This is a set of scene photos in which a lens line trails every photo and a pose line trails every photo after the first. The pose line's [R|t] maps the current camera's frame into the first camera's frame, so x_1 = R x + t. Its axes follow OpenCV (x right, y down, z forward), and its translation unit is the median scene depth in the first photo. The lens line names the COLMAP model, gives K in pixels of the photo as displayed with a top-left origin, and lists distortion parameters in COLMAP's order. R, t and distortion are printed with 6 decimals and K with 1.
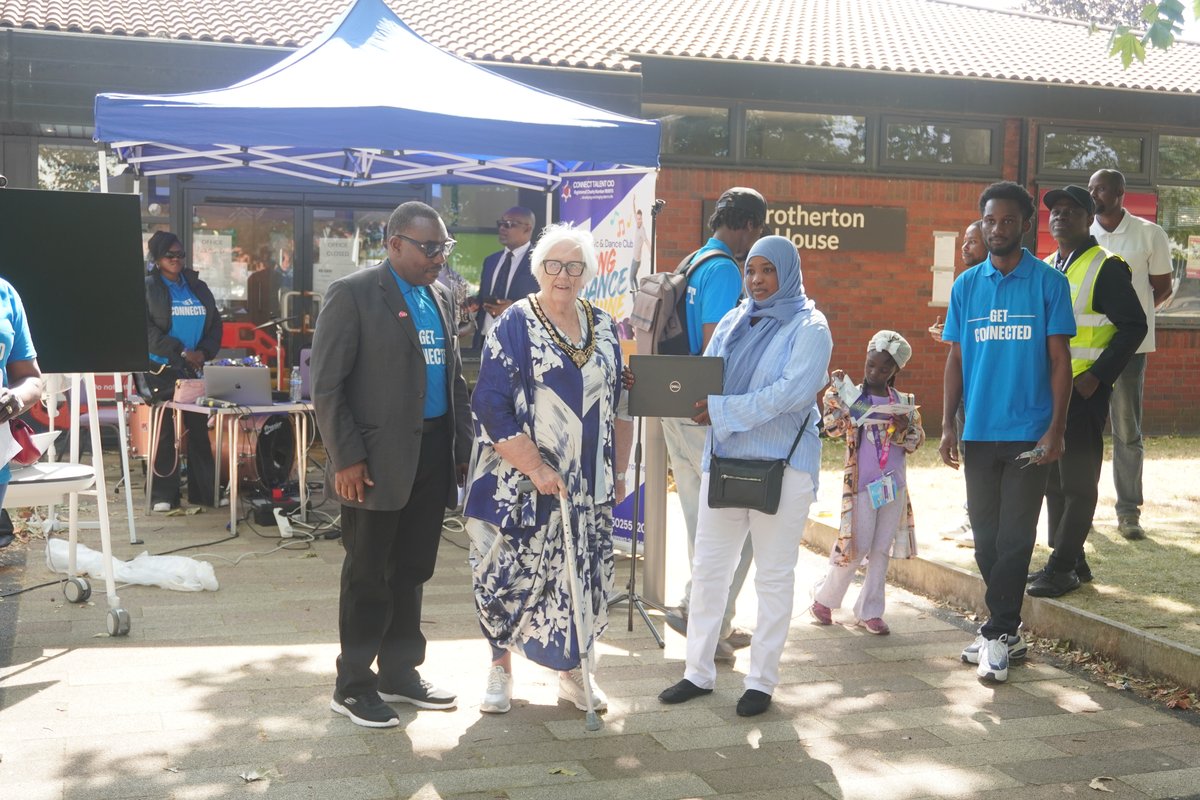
lens RADIAL K [[1482.1, 0, 600.0], [0, 1482.1, 400.0], [0, 0, 1]] dist [0.002038, -0.021571]
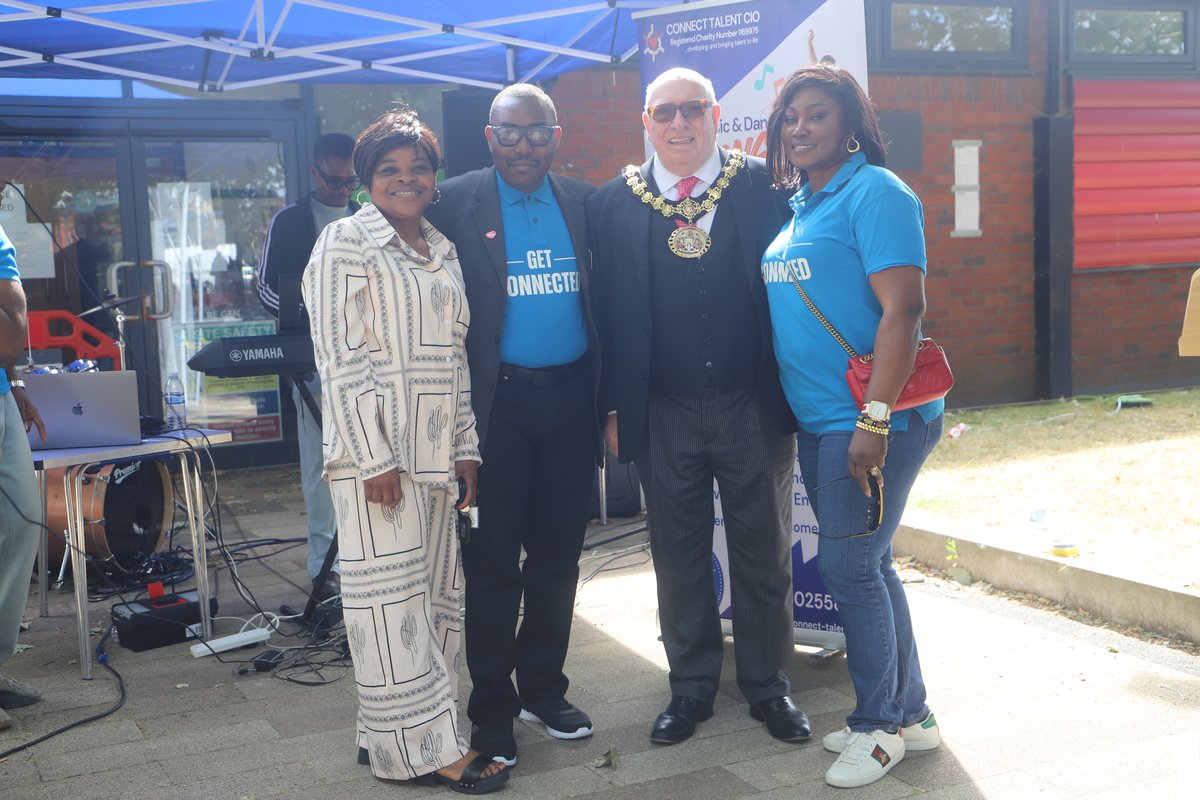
lens RADIAL K [[1487.3, 0, 600.0], [0, 1487.3, 400.0], [0, 0, 1]] dist [0.086114, -0.017613]
pose [[0.987058, -0.072731, 0.142921, -0.084904], [0.070220, 0.997277, 0.022542, -0.008354], [-0.144172, -0.012214, 0.989477, 0.250945]]
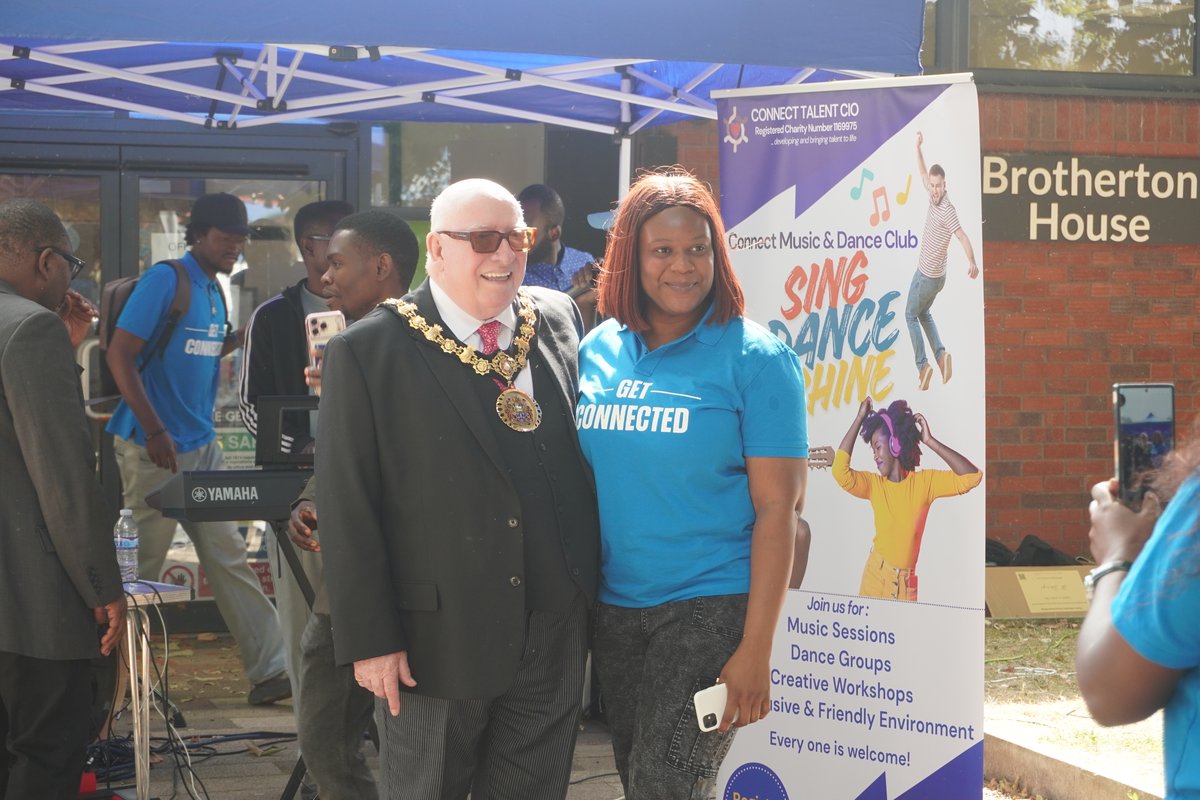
lens RADIAL K [[2517.8, 0, 596.3], [0, 2517.8, 400.2], [0, 0, 1]] dist [0.036139, 0.444244]
pose [[0.999678, -0.014309, 0.020947, -0.051906], [0.015122, 0.999118, -0.039183, -0.015080], [-0.020367, 0.039488, 0.999012, 0.127770]]
